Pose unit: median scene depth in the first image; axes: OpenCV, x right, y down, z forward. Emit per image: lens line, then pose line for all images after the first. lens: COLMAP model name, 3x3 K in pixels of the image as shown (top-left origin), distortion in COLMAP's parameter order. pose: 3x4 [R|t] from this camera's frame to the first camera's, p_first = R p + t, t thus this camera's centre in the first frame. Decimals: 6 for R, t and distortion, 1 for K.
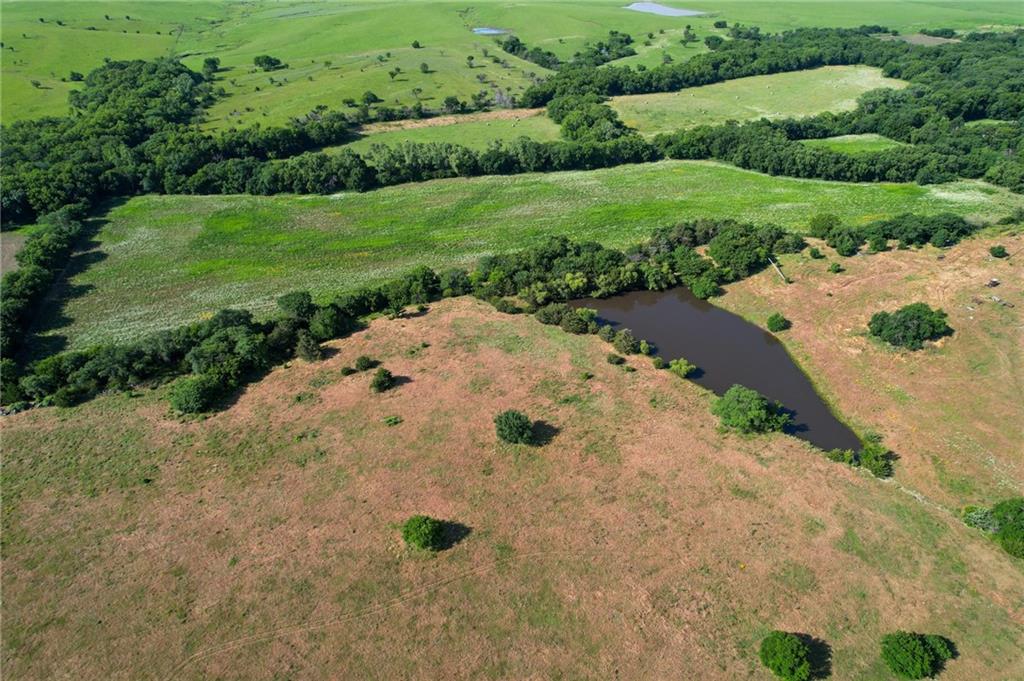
lens RADIAL K [[651.2, 0, 512.0], [0, 651.2, 340.5], [0, 0, 1]] dist [-0.079222, 0.074433]
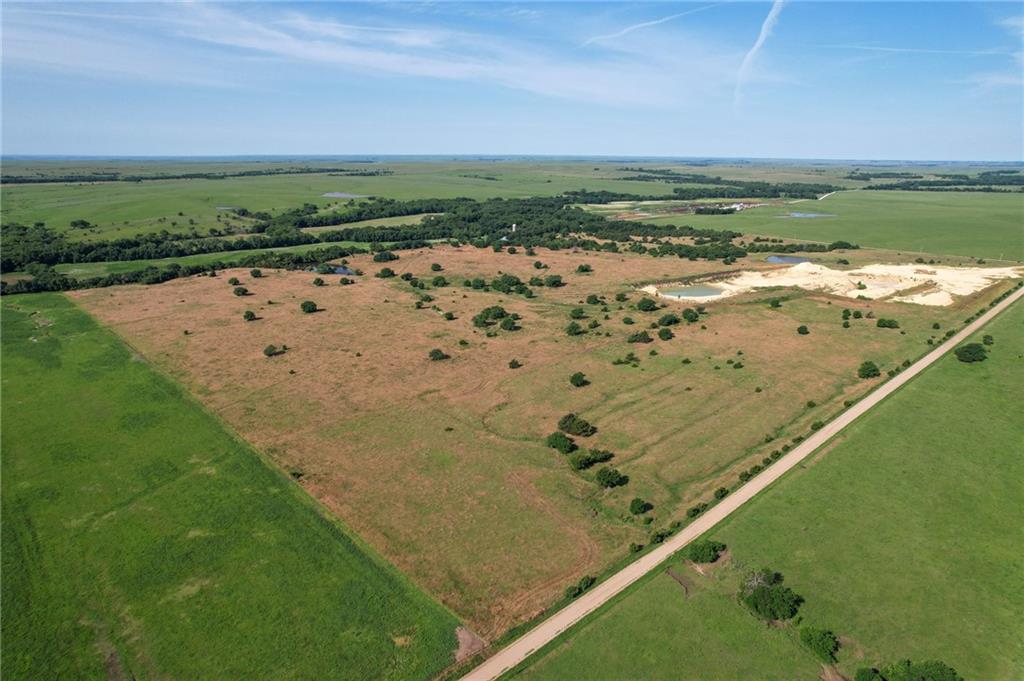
lens RADIAL K [[651.2, 0, 512.0], [0, 651.2, 340.5], [0, 0, 1]] dist [-0.079222, 0.074433]
pose [[0.921380, -0.106762, 0.373712, -0.022472], [0.206666, 0.948911, -0.238448, 0.583327], [-0.329162, 0.296935, 0.896371, -0.916433]]
